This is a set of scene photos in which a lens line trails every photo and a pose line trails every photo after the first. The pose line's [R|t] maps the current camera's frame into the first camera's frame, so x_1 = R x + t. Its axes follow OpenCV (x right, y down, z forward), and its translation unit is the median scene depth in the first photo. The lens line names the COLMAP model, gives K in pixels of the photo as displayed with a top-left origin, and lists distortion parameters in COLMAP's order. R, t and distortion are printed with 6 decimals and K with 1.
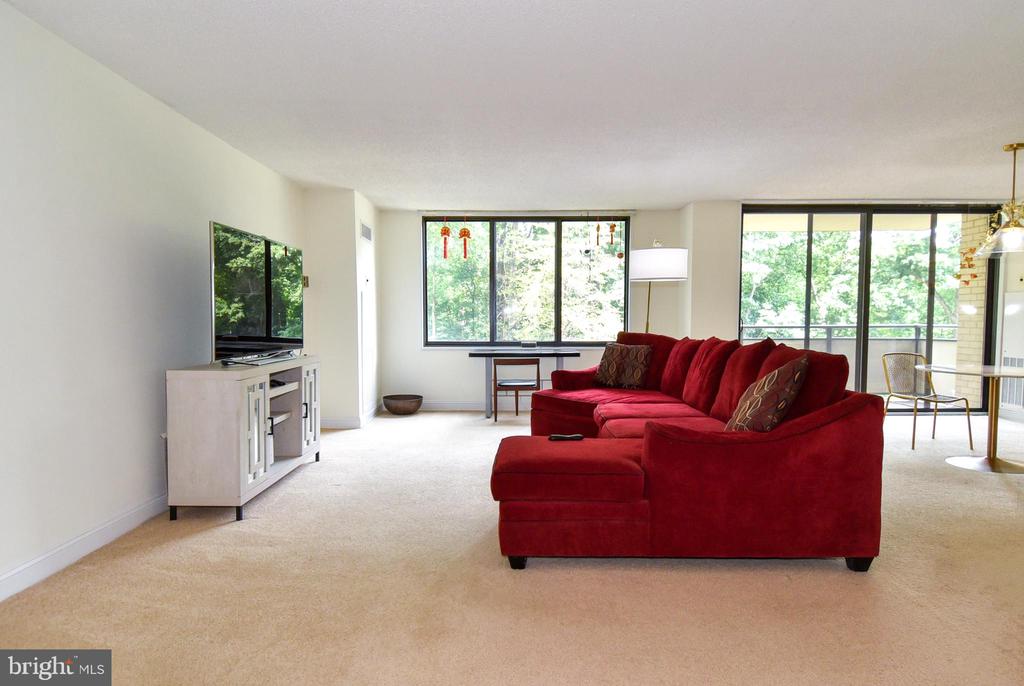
lens RADIAL K [[602.7, 0, 512.0], [0, 602.7, 343.0], [0, 0, 1]] dist [0.000745, -0.002476]
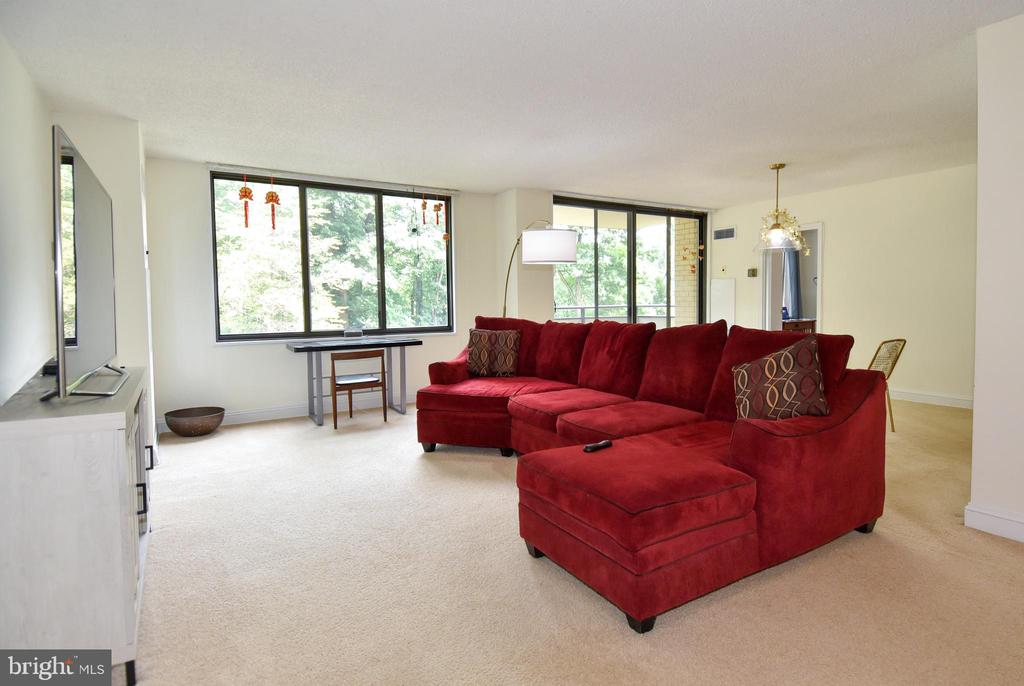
lens RADIAL K [[555.1, 0, 530.0], [0, 555.1, 335.7], [0, 0, 1]] dist [0.018841, -0.001640]
pose [[0.846997, -0.042547, 0.529892, -0.172225], [0.031154, 0.999052, 0.030419, -0.010473], [-0.530684, -0.009256, 0.847519, 0.171019]]
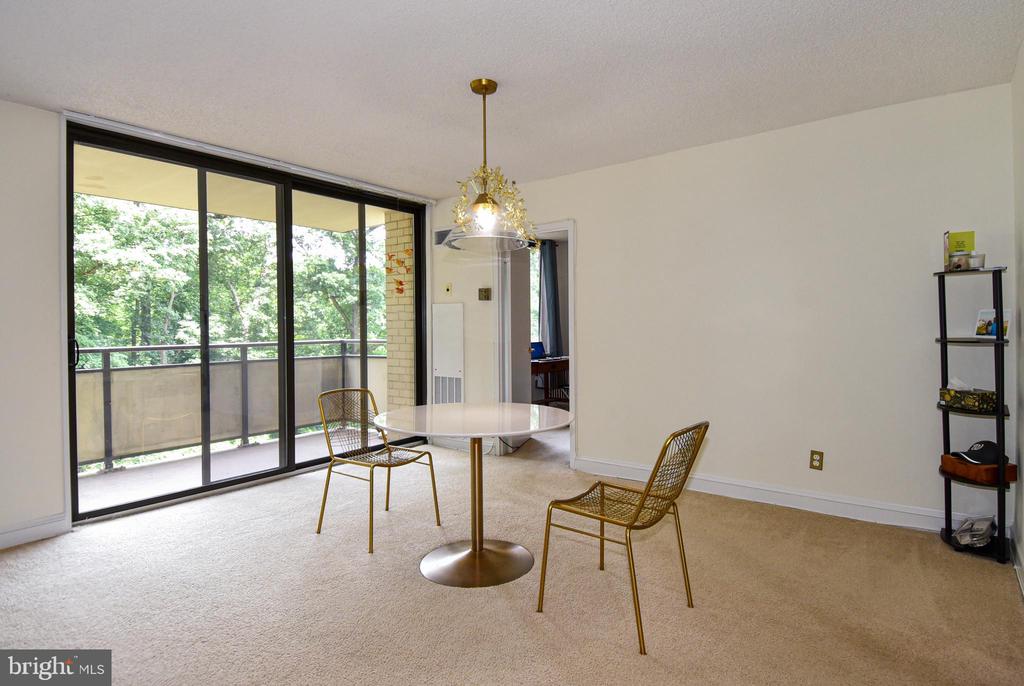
lens RADIAL K [[583.4, 0, 496.8], [0, 583.4, 349.1], [0, 0, 1]] dist [0.047427, -0.068527]
pose [[0.638944, -0.032763, 0.768555, 0.210516], [0.037654, 0.999227, 0.011292, -0.022693], [-0.768331, 0.021724, 0.639684, 0.369037]]
